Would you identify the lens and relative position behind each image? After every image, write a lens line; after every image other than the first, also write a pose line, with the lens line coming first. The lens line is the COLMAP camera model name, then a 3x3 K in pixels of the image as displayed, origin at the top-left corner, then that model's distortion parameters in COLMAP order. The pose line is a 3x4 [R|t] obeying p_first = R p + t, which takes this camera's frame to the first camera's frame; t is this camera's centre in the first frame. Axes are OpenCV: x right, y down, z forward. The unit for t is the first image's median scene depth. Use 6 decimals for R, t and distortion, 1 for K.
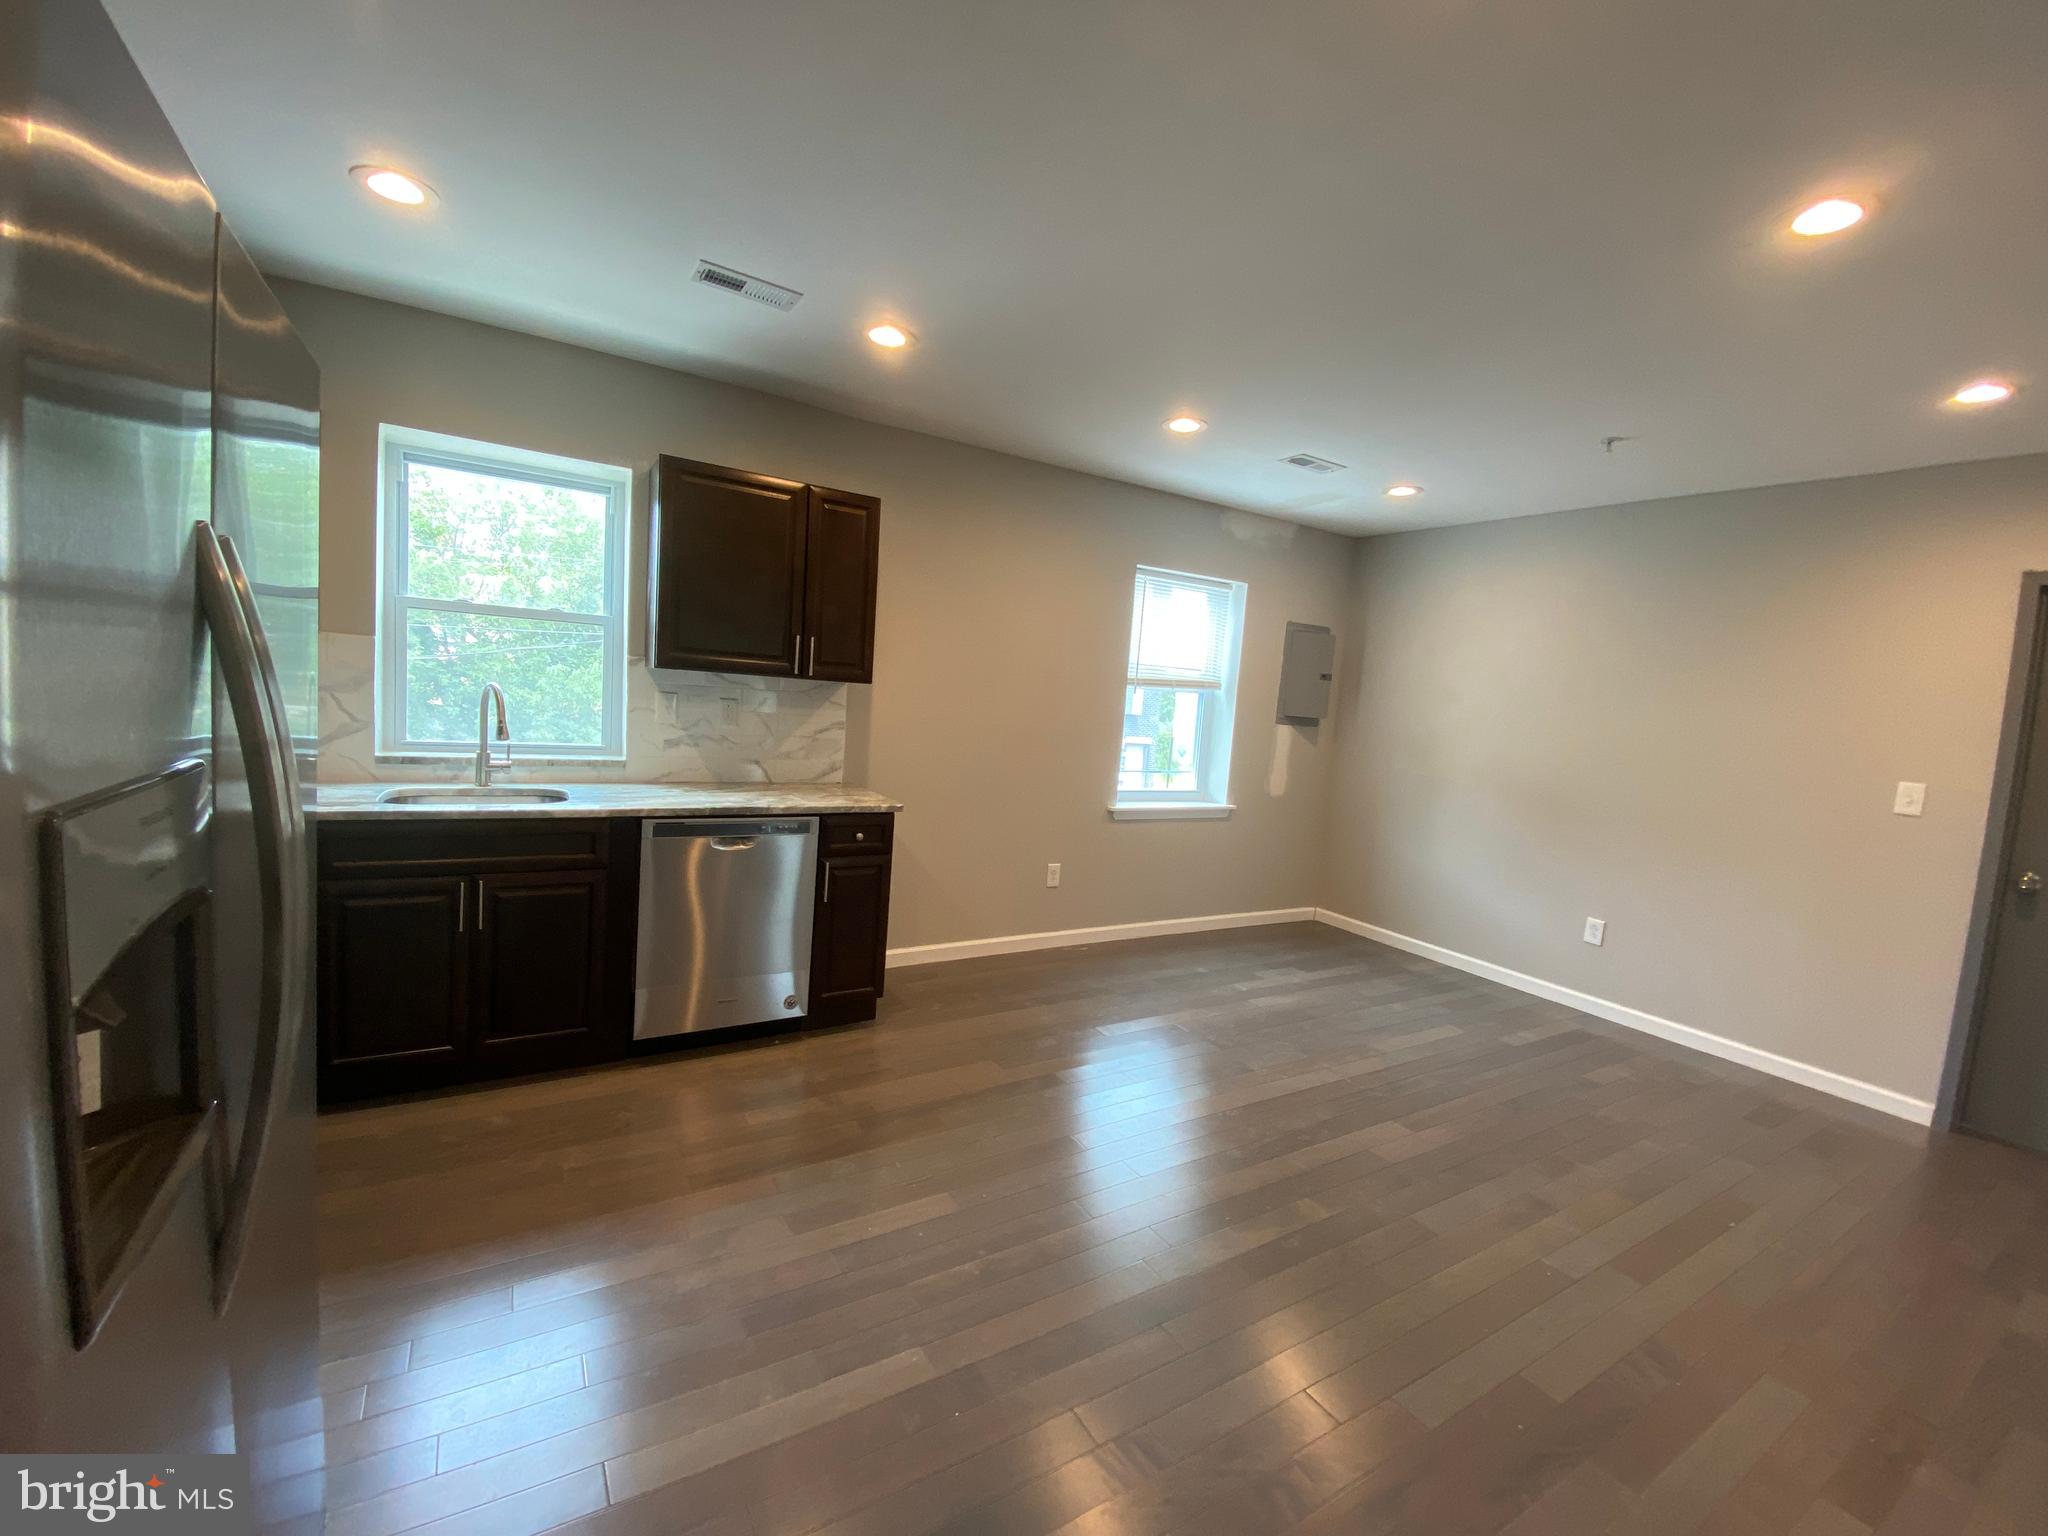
lens RADIAL K [[824.2, 0, 1028.1], [0, 824.2, 768.7], [0, 0, 1]] dist [0.011582, -0.012674]
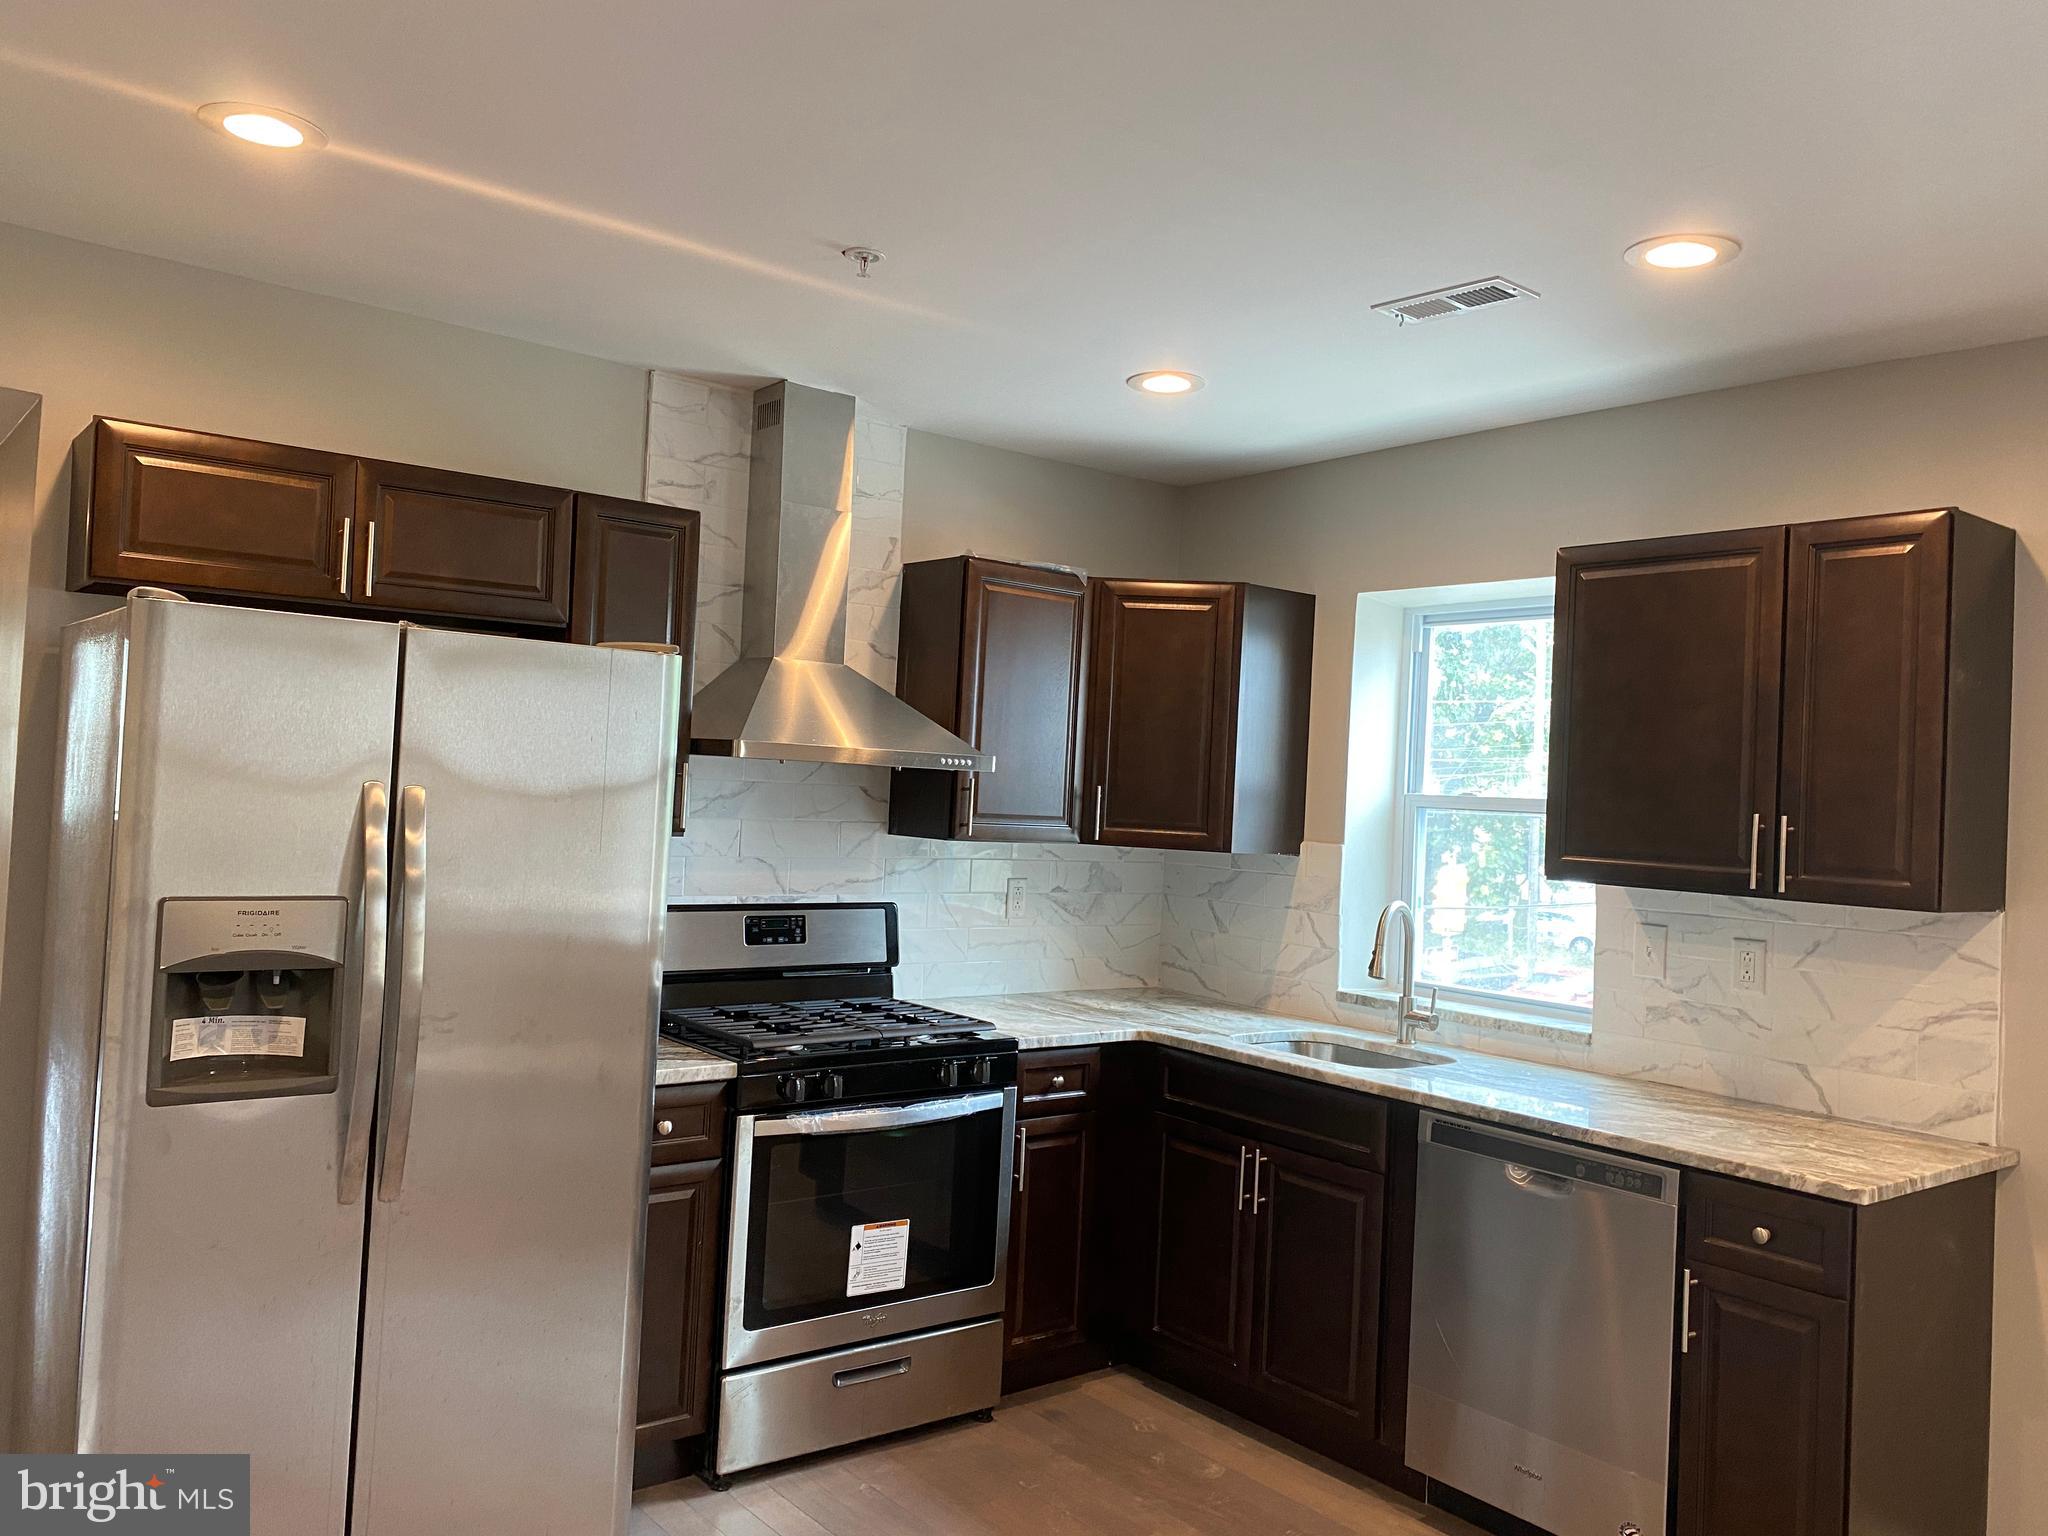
lens RADIAL K [[1568.4, 0, 1014.9], [0, 1568.4, 737.5], [0, 0, 1]] dist [0.012478, -0.016079]
pose [[0.118145, -0.102557, -0.987686, 0.650224], [-0.134856, 0.983780, -0.118283, -0.032313], [0.983797, 0.147170, 0.102398, 0.449089]]
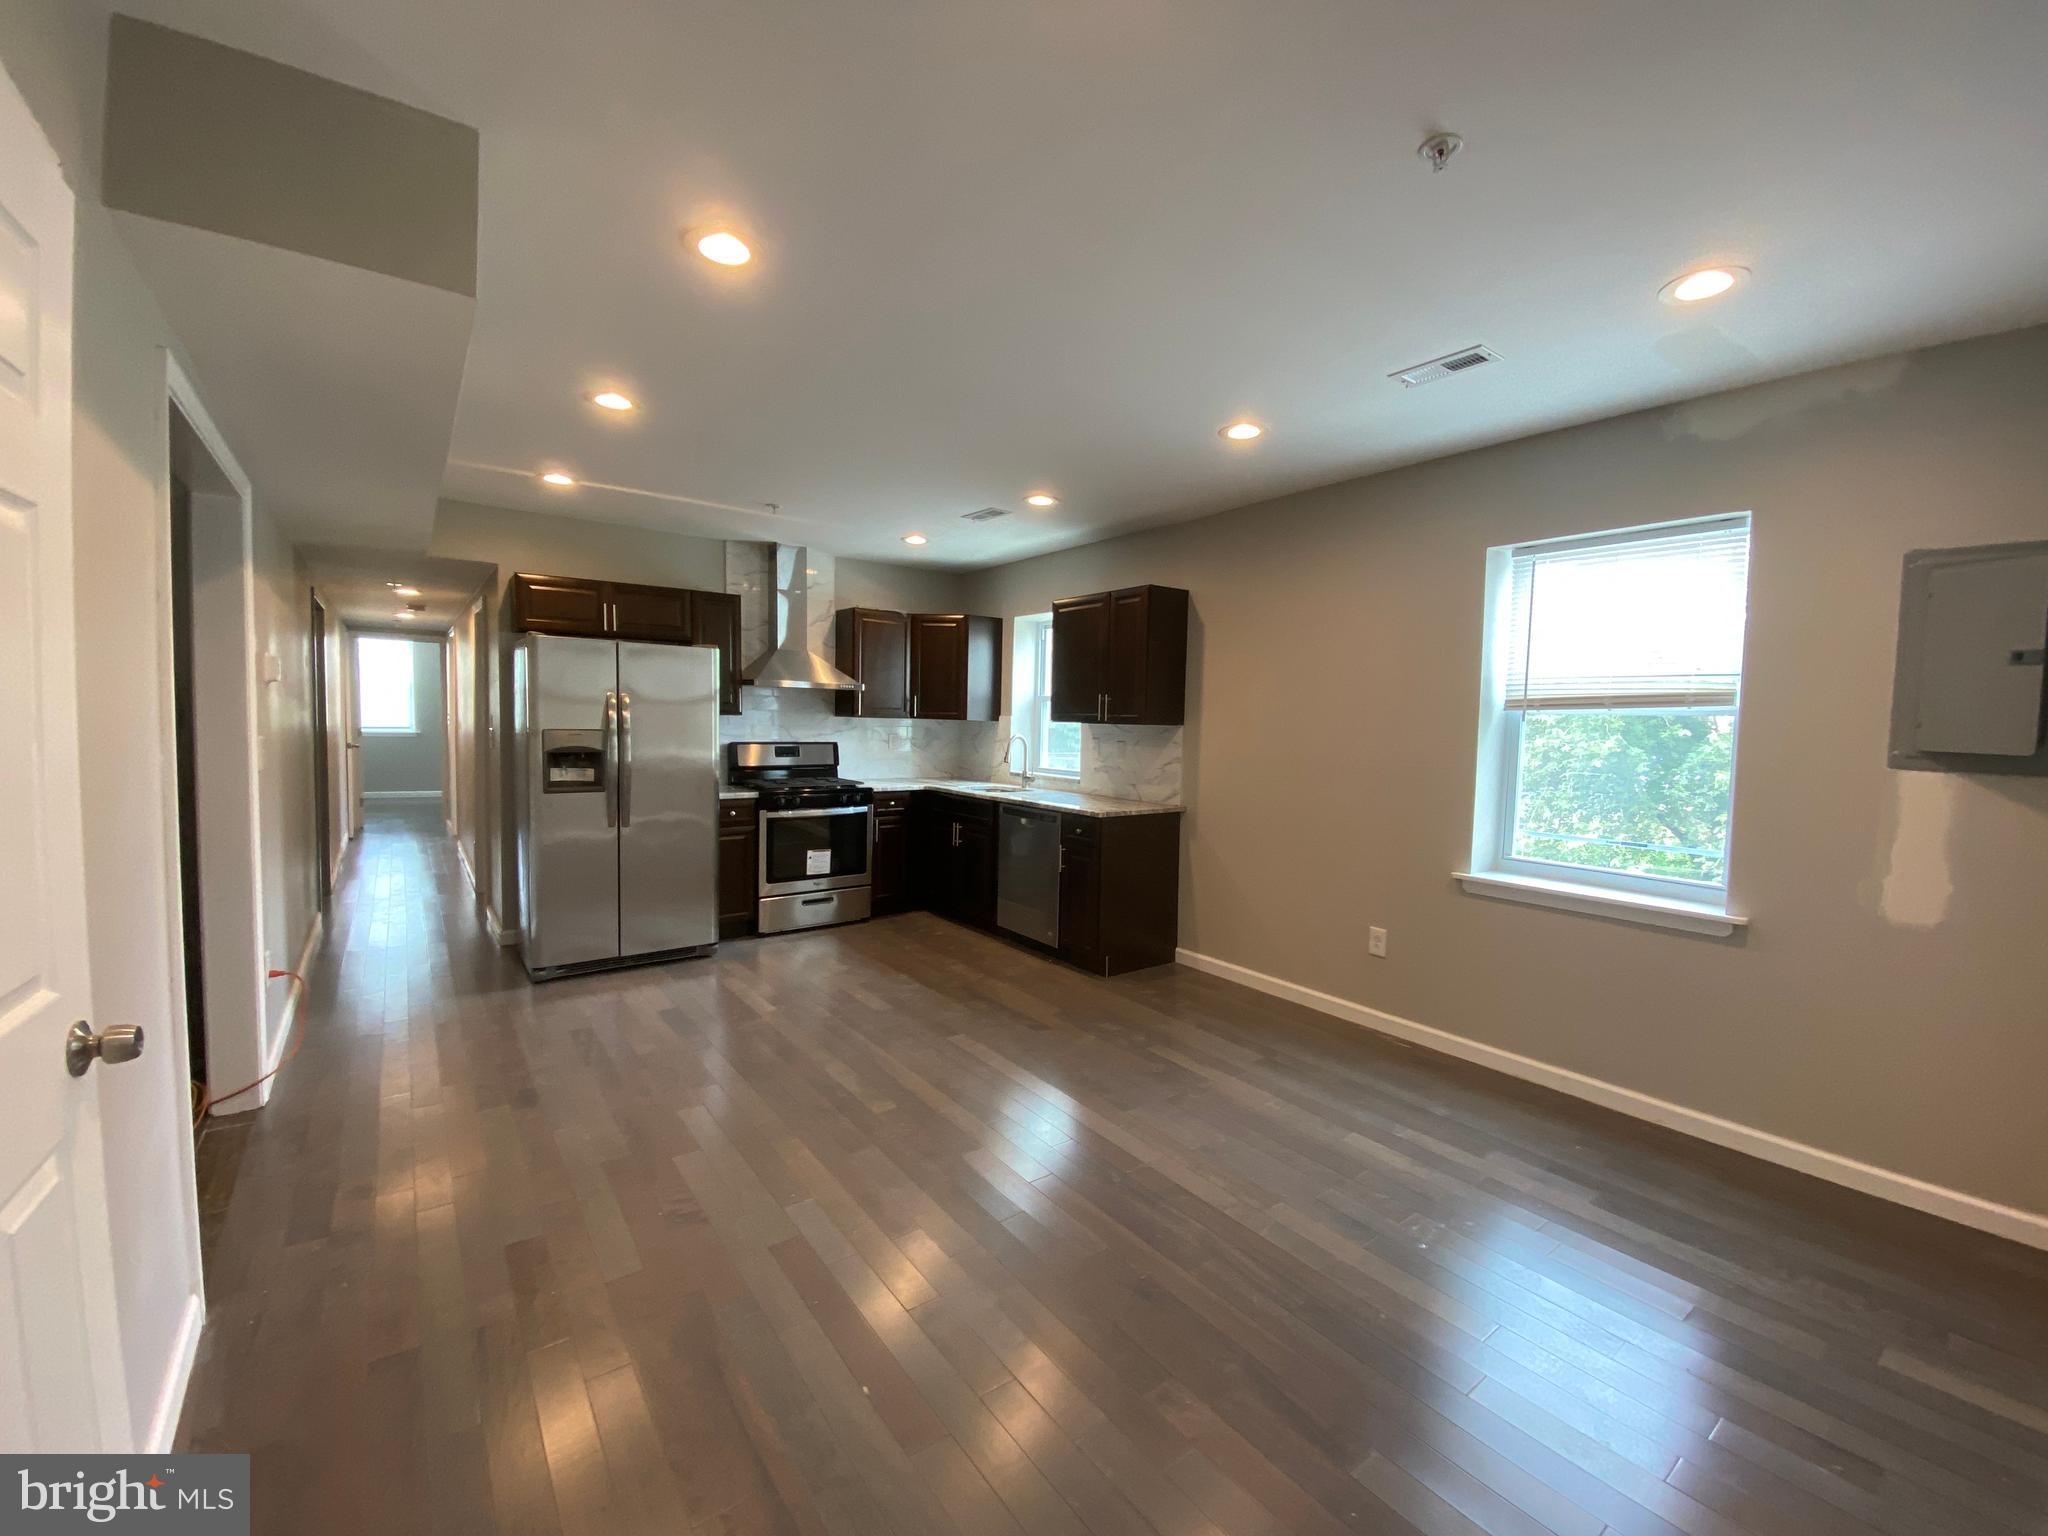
lens RADIAL K [[824.2, 0, 1023.1], [0, 824.2, 778.0], [0, 0, 1]] dist [0.011582, -0.012674]
pose [[0.088419, -0.001392, -0.996082, 1.191275], [-0.110045, 0.993864, -0.011158, 0.017781], [0.989986, 0.110600, 0.087723, 0.769094]]
